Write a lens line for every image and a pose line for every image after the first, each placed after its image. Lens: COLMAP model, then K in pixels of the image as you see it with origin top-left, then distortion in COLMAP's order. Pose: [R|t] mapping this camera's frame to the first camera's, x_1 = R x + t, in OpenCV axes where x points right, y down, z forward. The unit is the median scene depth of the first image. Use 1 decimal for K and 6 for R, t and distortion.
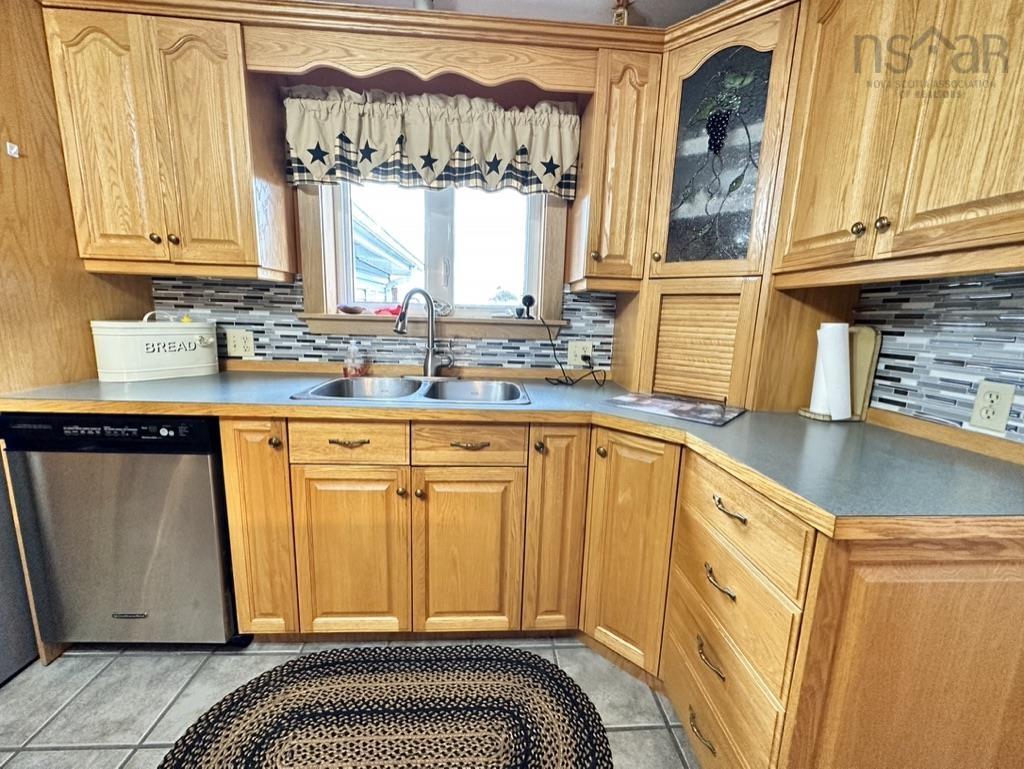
lens RADIAL K [[407.5, 0, 512.0], [0, 407.5, 381.9], [0, 0, 1]] dist [-0.001797, -0.000110]
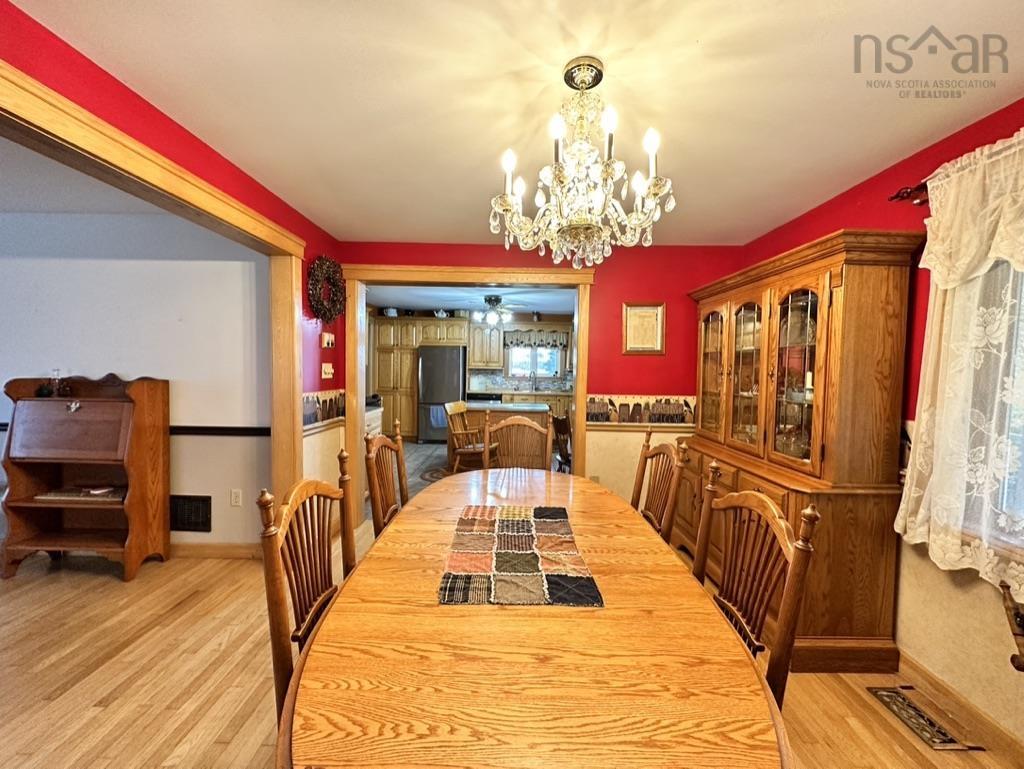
lens RADIAL K [[407.5, 0, 512.0], [0, 407.5, 381.9], [0, 0, 1]] dist [-0.001797, -0.000110]
pose [[0.998426, -0.009488, -0.055283, -0.216168], [0.001572, 0.989934, -0.141522, 0.569041], [0.056069, 0.141213, 0.988390, -3.669276]]
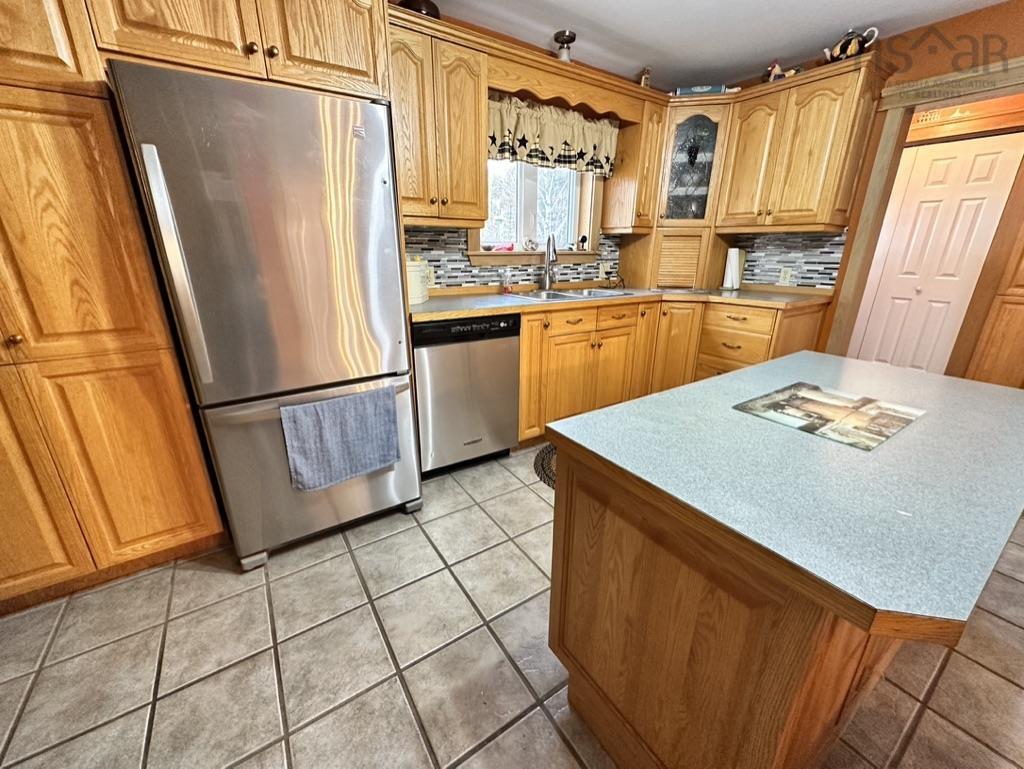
lens RADIAL K [[405.9, 0, 512.0], [0, 405.9, 384.5], [0, 0, 1]] dist [-0.009649, -0.000140]
pose [[0.864339, -0.186087, 0.467216, -1.287441], [0.105609, 0.975470, 0.193144, 0.033704], [-0.491696, -0.117600, 0.862789, -0.413461]]
